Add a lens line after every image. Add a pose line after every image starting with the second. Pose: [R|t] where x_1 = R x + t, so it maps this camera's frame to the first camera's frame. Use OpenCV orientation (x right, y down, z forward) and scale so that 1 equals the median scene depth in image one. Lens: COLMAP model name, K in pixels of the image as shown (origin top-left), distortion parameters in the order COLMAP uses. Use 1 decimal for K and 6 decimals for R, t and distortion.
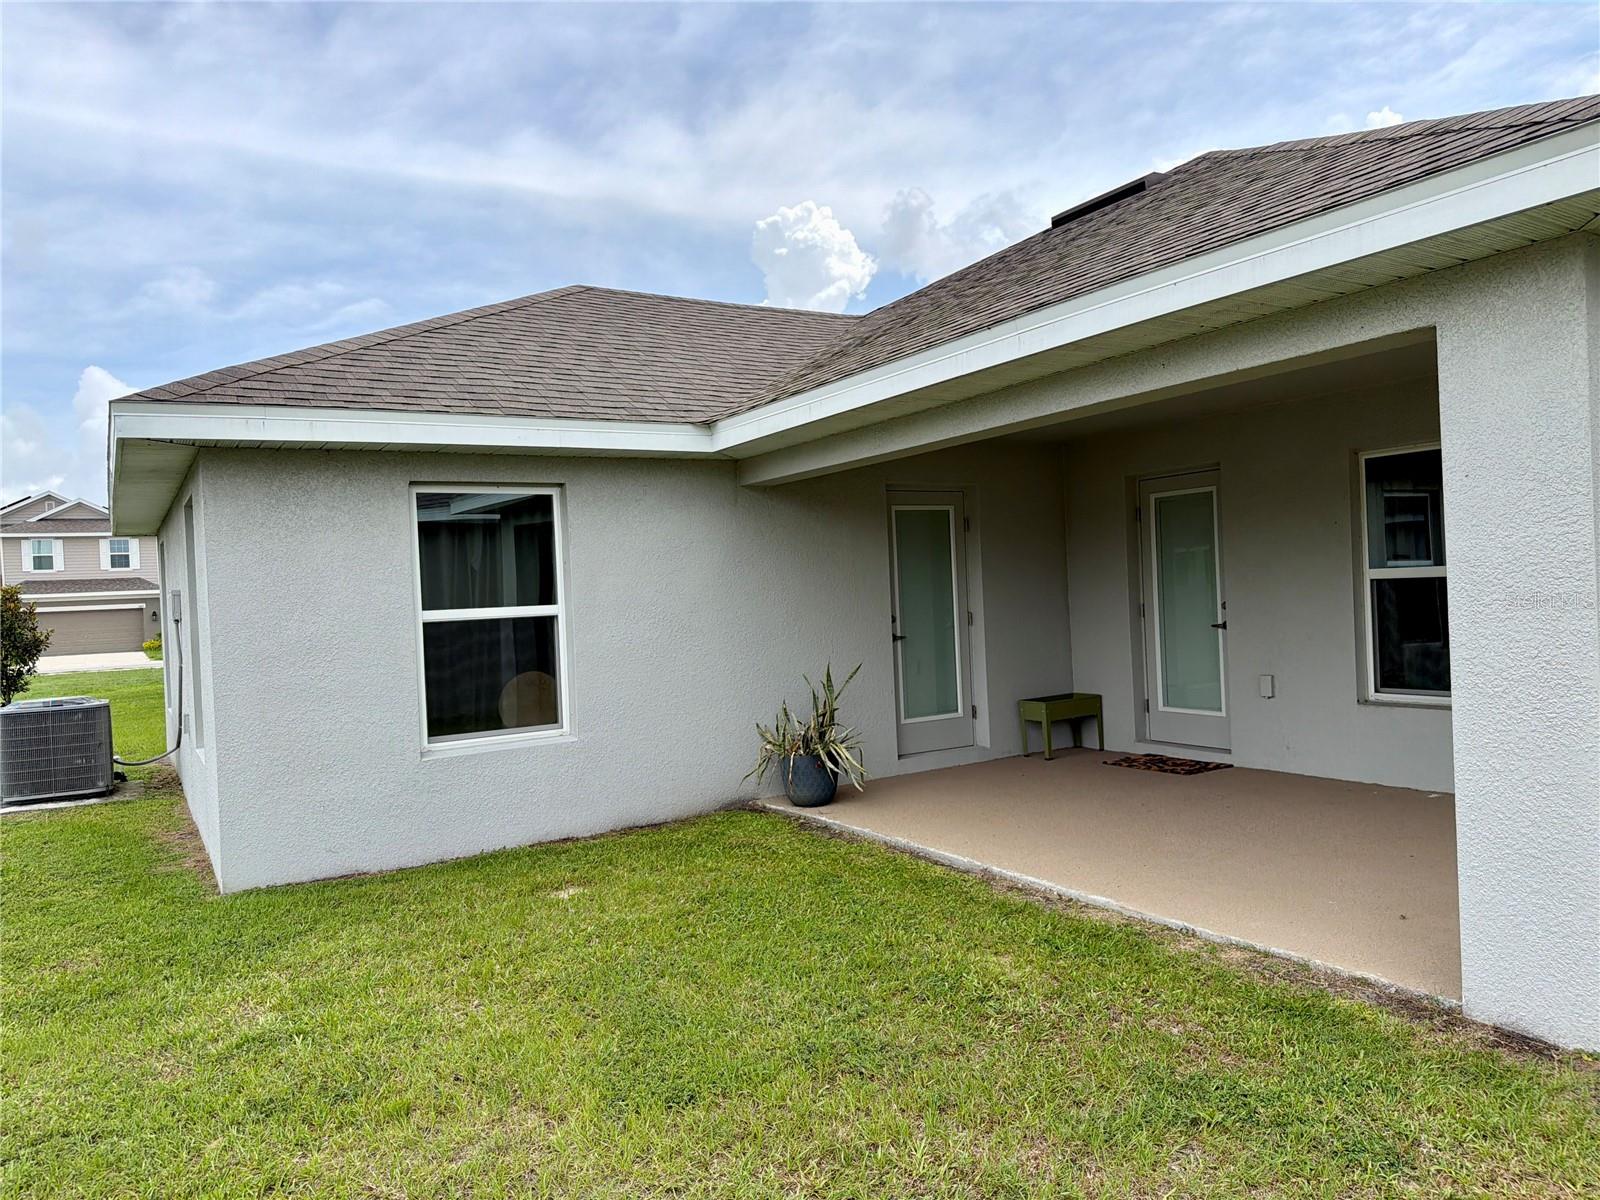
lens RADIAL K [[1131.5, 0, 823.0], [0, 1131.5, 606.1], [0, 0, 1]] dist [0.060096, -0.065444]
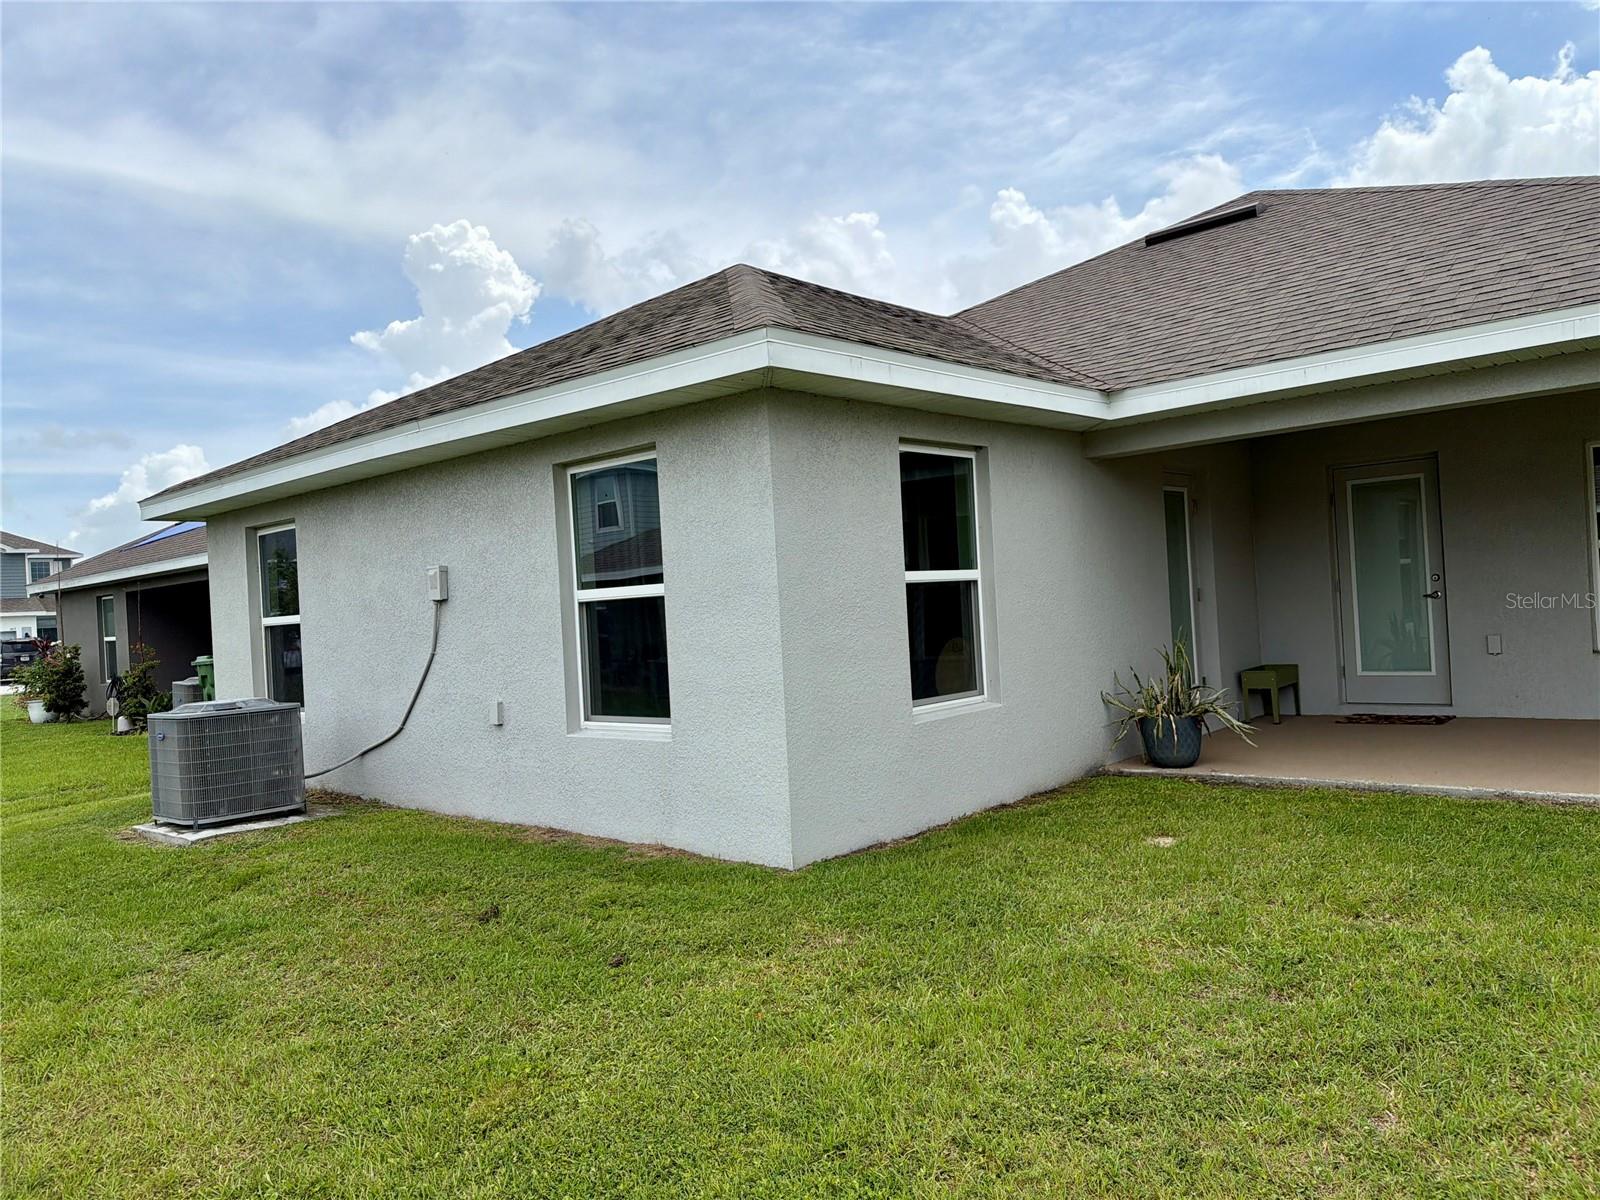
lens RADIAL K [[1131.5, 0, 823.0], [0, 1131.5, 606.1], [0, 0, 1]] dist [0.060096, -0.065444]
pose [[0.958979, -0.010465, 0.283283, -0.618450], [0.018445, 0.999504, -0.025516, 0.051022], [-0.282875, 0.029694, 0.958697, 0.089255]]
